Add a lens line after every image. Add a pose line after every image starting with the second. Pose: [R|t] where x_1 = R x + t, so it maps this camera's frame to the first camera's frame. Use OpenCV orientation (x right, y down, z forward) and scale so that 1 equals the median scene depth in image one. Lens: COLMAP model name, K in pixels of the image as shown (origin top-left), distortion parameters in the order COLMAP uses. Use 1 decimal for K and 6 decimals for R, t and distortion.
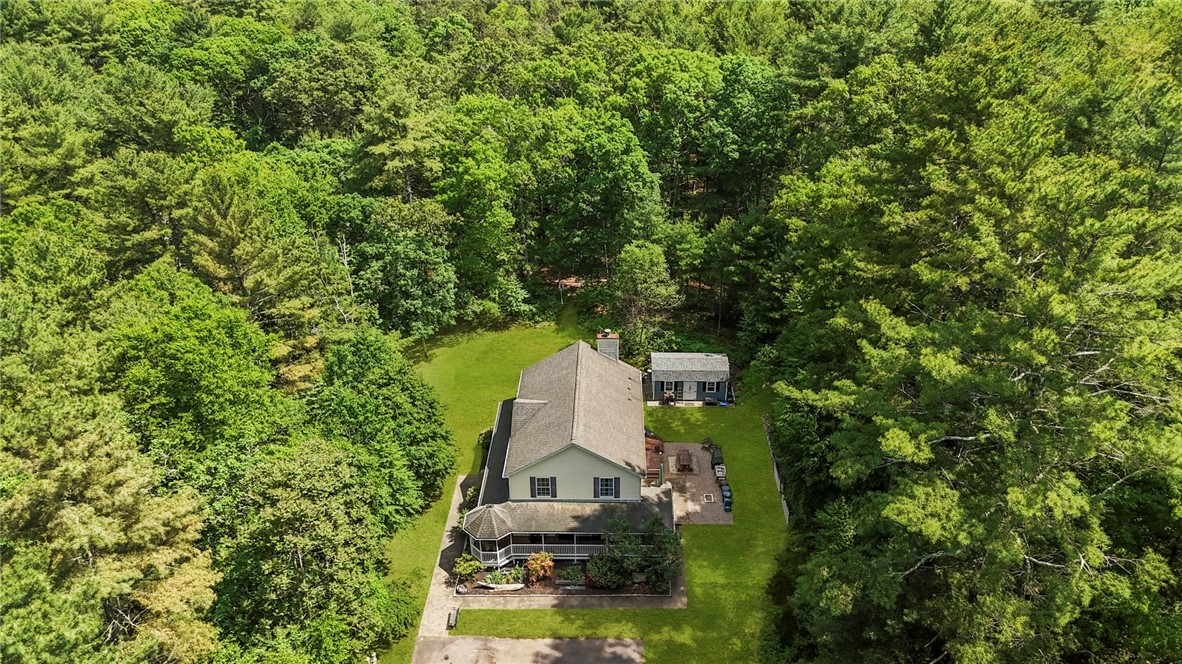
lens RADIAL K [[907.6, 0, 587.5], [0, 907.6, 332.0], [0, 0, 1]] dist [0.068659, -0.003419]
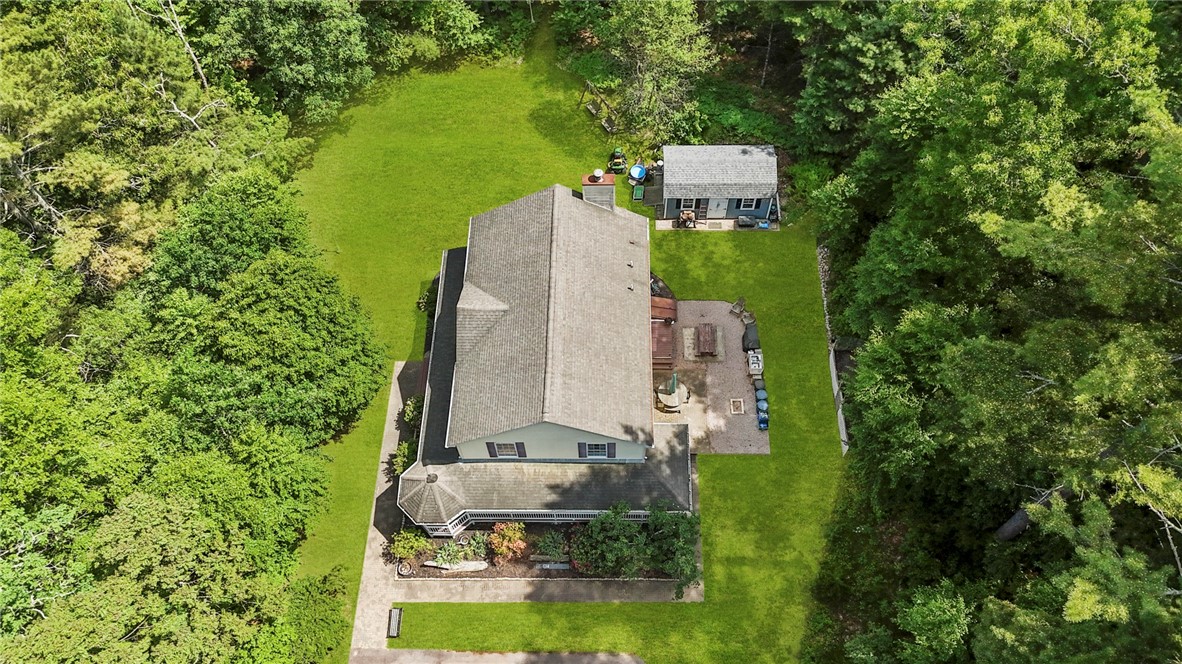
lens RADIAL K [[907.6, 0, 587.5], [0, 907.6, 332.0], [0, 0, 1]] dist [0.068659, -0.003419]
pose [[0.999914, -0.012996, -0.001741, 0.015443], [0.012095, 0.862951, 0.505142, -0.247115], [-0.005062, -0.505120, 0.863034, 0.415107]]
